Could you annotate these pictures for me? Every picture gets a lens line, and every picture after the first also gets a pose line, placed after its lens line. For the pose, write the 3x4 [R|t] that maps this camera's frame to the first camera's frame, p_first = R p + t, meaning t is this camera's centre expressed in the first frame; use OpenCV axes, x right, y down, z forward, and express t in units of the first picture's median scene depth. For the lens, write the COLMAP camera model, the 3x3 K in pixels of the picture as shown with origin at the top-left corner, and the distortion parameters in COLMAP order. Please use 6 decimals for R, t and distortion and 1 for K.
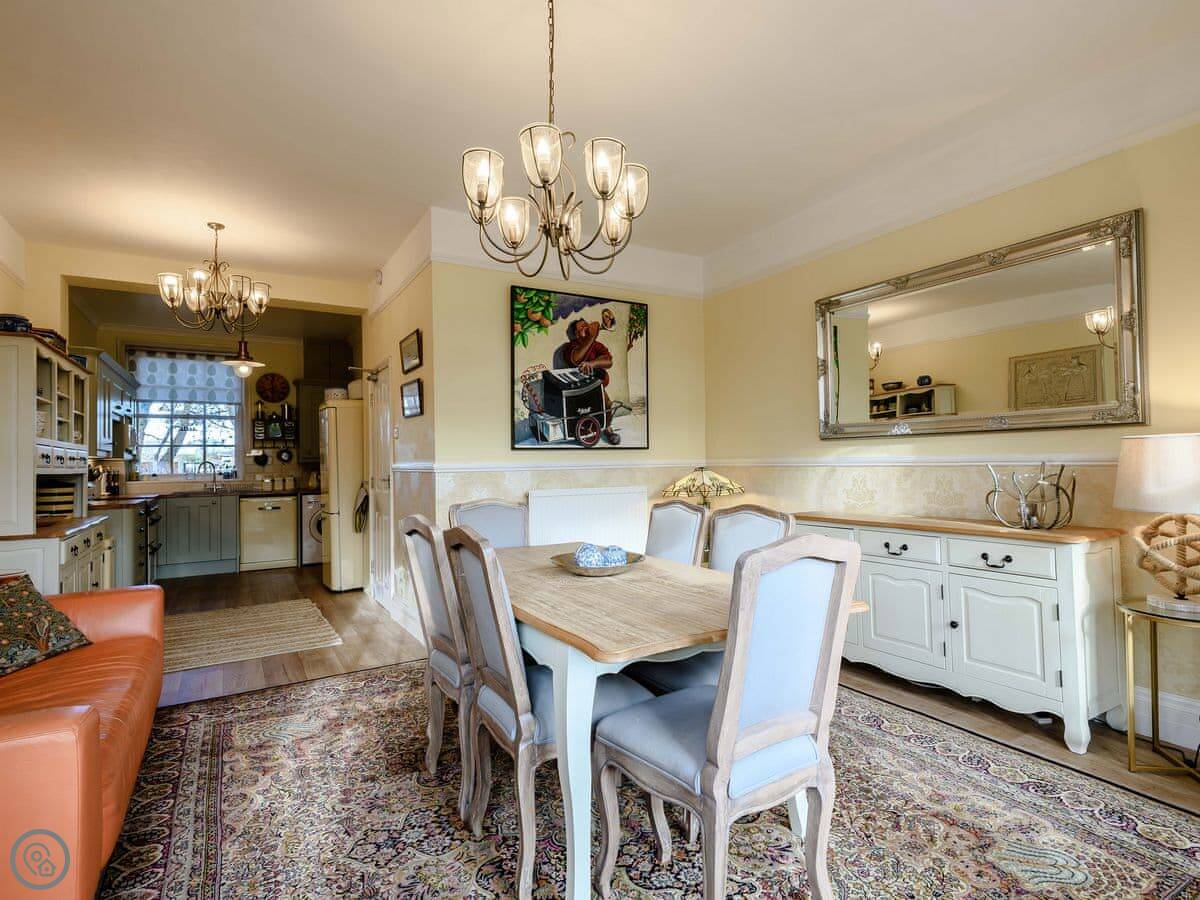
lens RADIAL K [[630.8, 0, 619.9], [0, 630.8, 452.4], [0, 0, 1]] dist [0.000231, 0.000340]
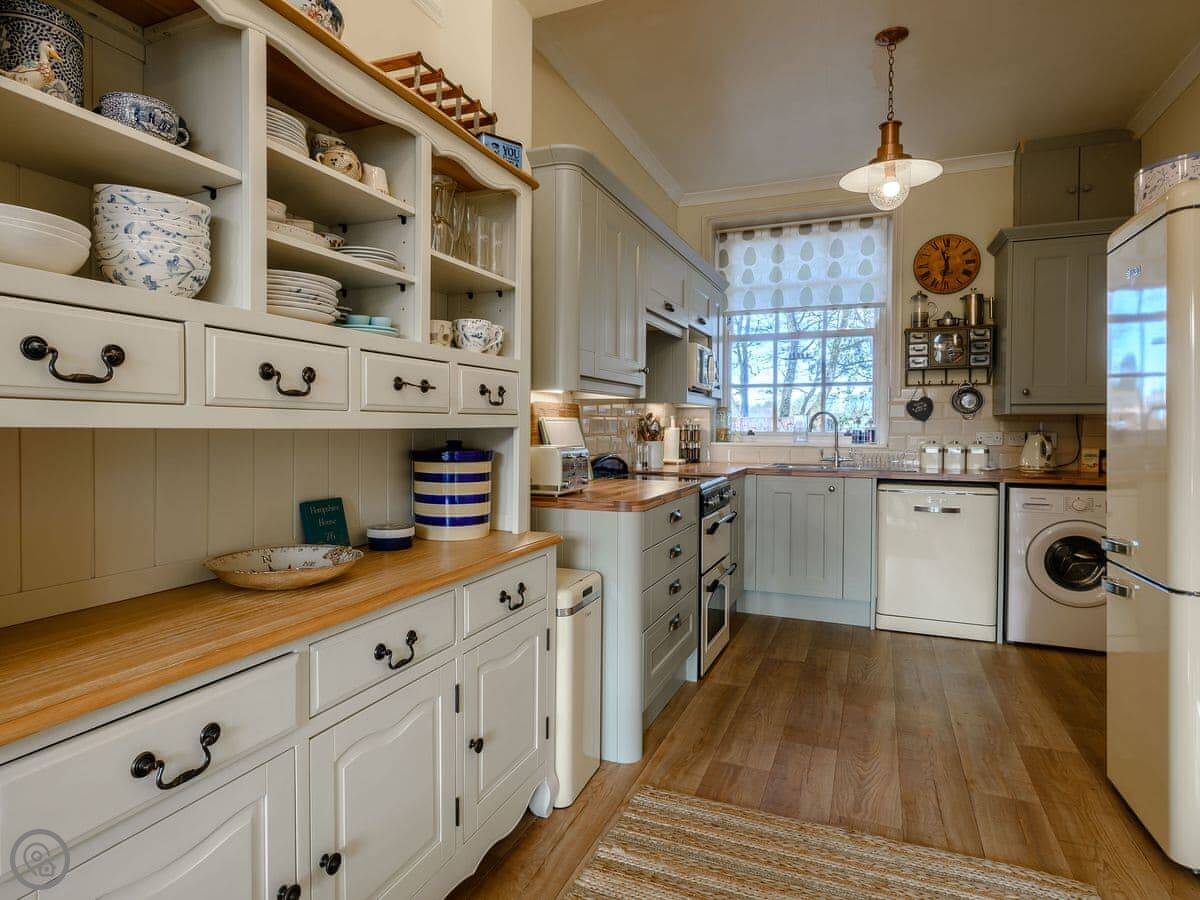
lens RADIAL K [[630.8, 0, 589.7], [0, 630.8, 440.0], [0, 0, 1]] dist [0.000231, 0.000340]
pose [[0.554747, 0.037671, -0.831166, -0.300769], [0.001698, 0.998921, 0.046408, 0.013622], [0.832017, -0.027155, 0.554085, 0.509040]]
